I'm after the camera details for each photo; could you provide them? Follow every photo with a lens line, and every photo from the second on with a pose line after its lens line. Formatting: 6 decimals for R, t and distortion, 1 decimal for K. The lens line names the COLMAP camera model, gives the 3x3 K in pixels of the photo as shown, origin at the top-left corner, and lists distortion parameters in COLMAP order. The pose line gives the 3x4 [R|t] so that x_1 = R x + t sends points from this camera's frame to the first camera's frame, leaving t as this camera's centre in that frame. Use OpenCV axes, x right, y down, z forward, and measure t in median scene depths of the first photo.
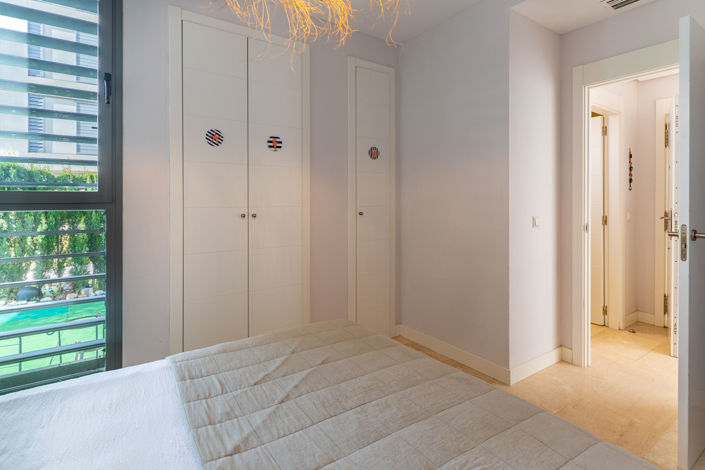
lens RADIAL K [[343.3, 0, 352.5], [0, 343.3, 235.0], [0, 0, 1]] dist [0.000681, 0.000020]
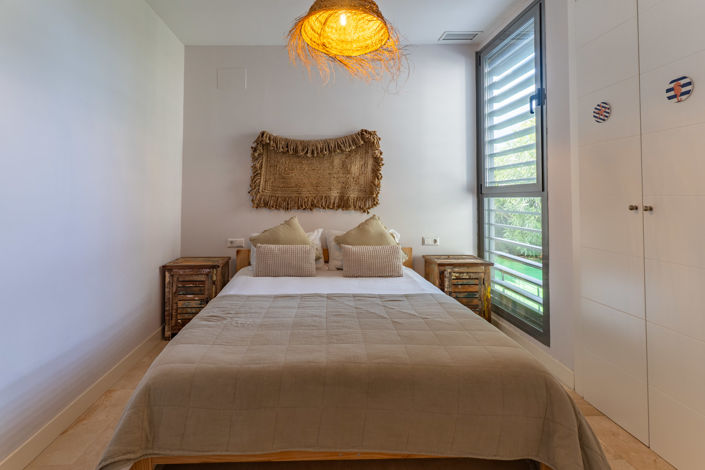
lens RADIAL K [[343.3, 0, 352.5], [0, 343.3, 235.0], [0, 0, 1]] dist [0.000681, 0.000020]
pose [[-0.427625, 0.149394, -0.891526, 0.592511], [0.023820, 0.987769, 0.154097, -0.124862], [0.903642, 0.044659, -0.425954, 0.767589]]
